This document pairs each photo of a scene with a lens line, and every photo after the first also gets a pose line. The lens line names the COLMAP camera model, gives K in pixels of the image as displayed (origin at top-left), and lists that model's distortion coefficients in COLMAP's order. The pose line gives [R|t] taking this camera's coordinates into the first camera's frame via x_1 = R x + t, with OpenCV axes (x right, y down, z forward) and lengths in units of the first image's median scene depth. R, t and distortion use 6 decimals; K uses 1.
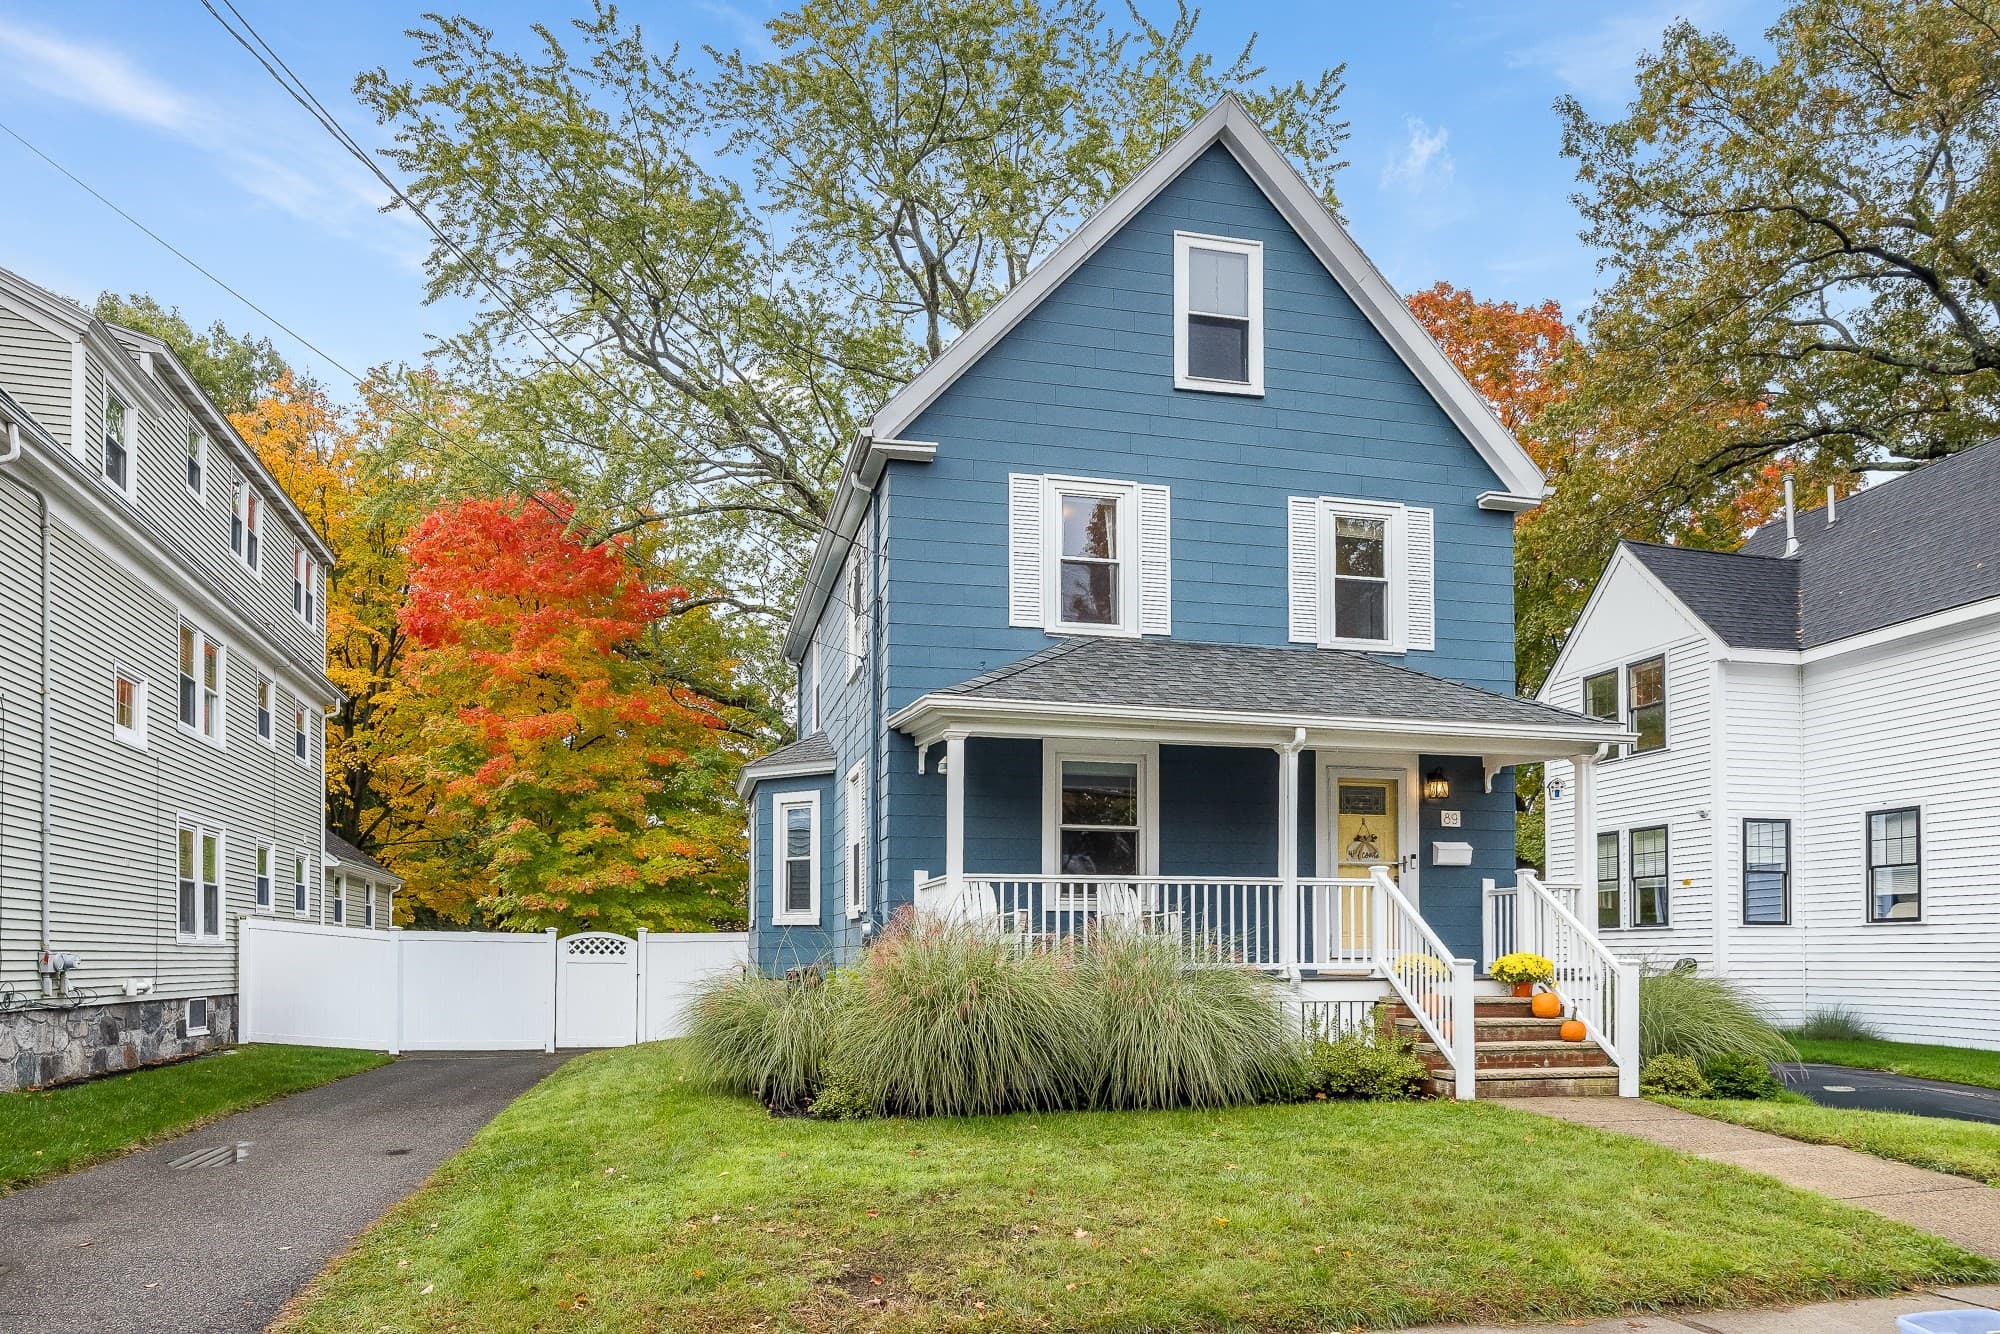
lens RADIAL K [[1383.5, 0, 1026.4], [0, 1383.5, 953.1], [0, 0, 1]] dist [0.000474, -0.006101]
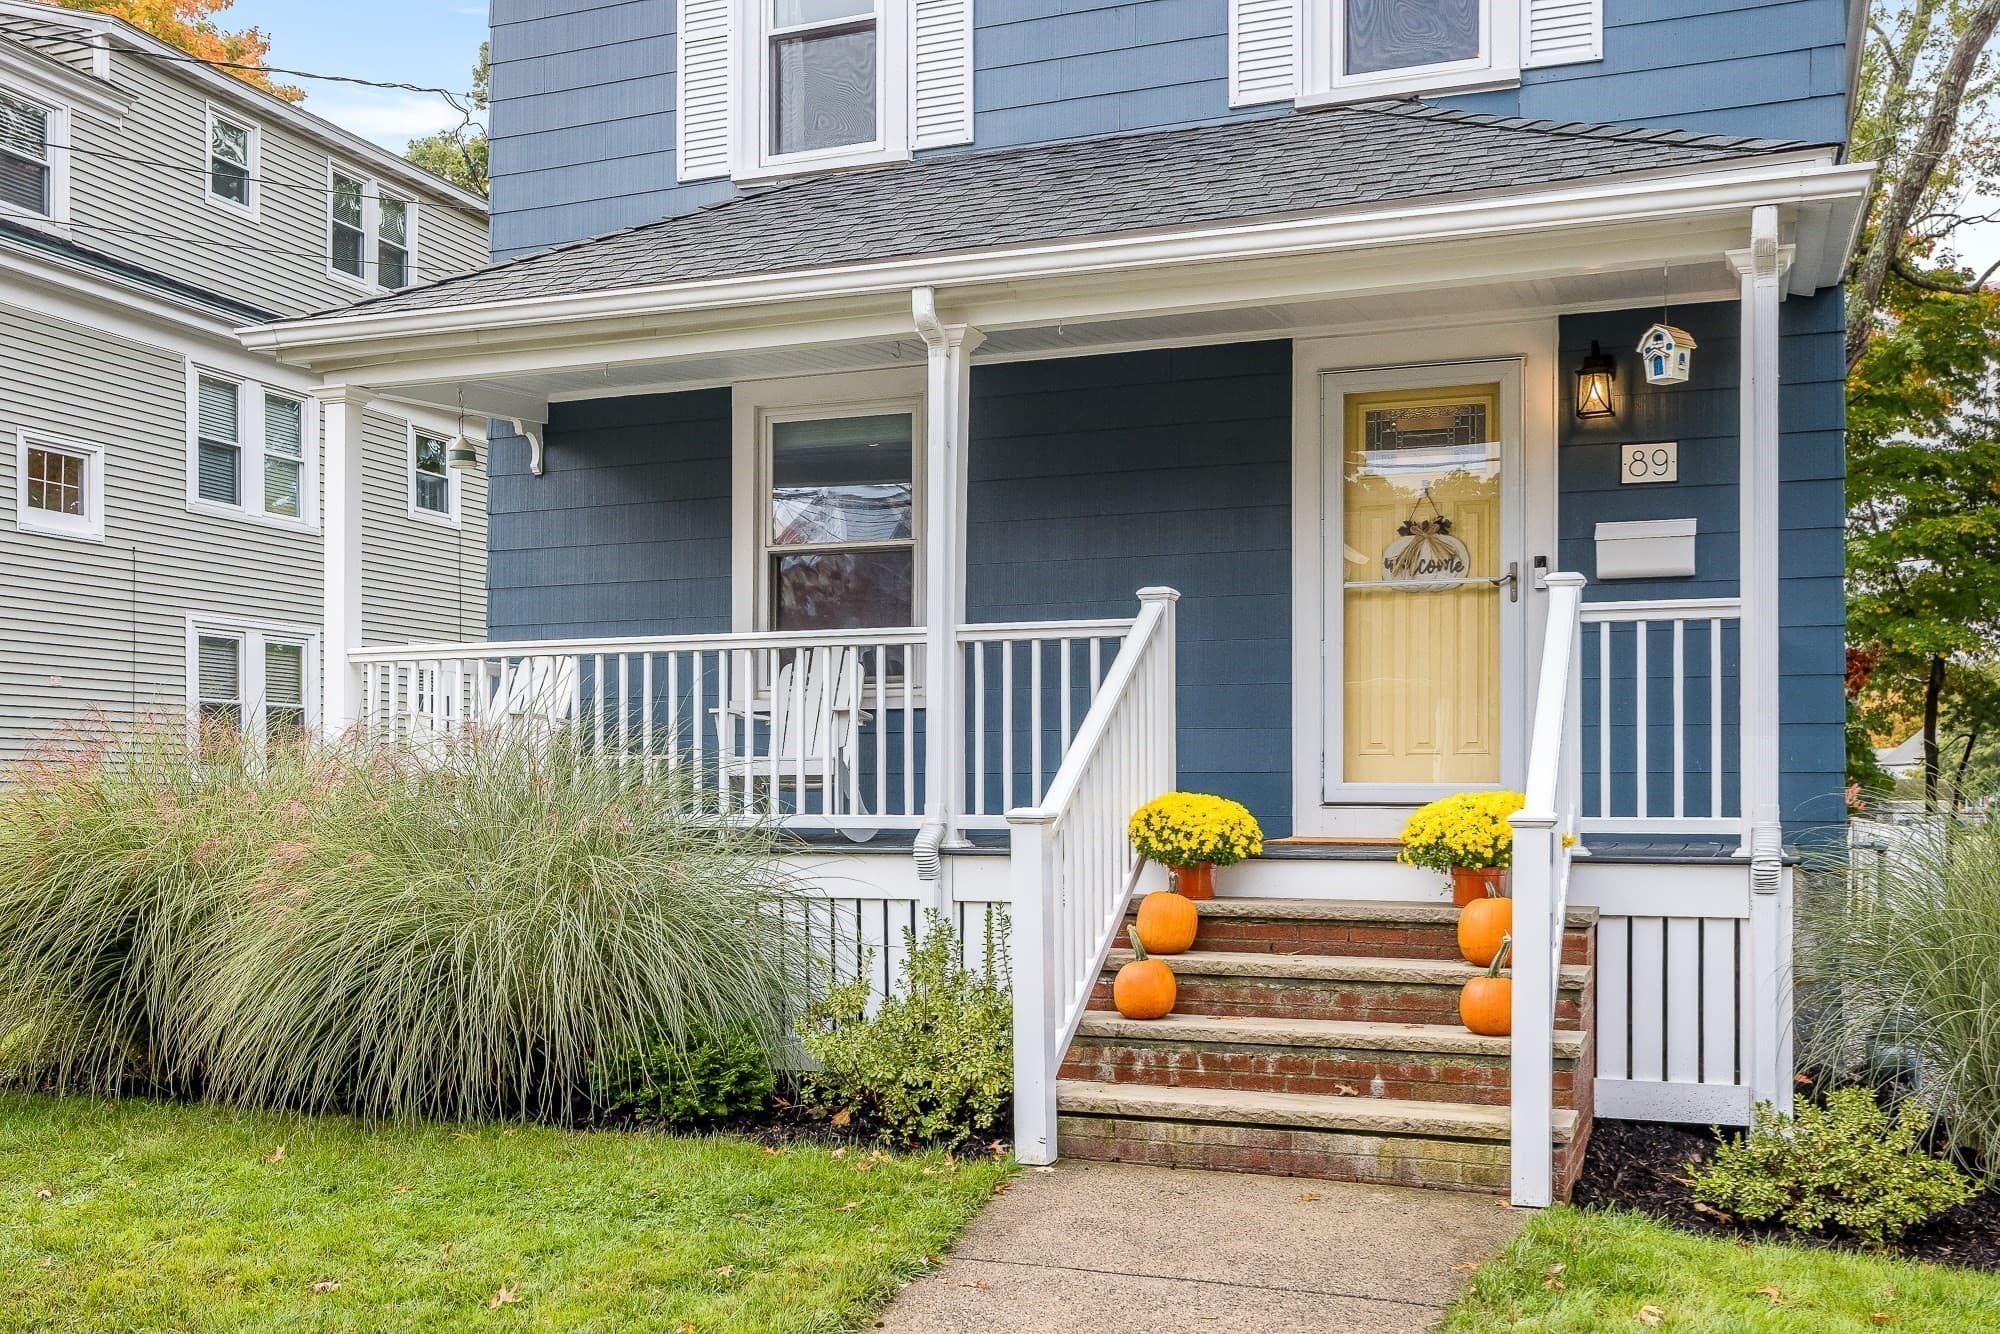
lens RADIAL K [[2008.2, 0, 963.8], [0, 2008.2, 811.6], [0, 0, 1]] dist [-0.000477, -0.003823]
pose [[0.807618, 0.004495, -0.589688, 0.450549], [0.000726, 0.999963, 0.008617, 0.000262], [0.589705, -0.007388, 0.807585, 0.367578]]
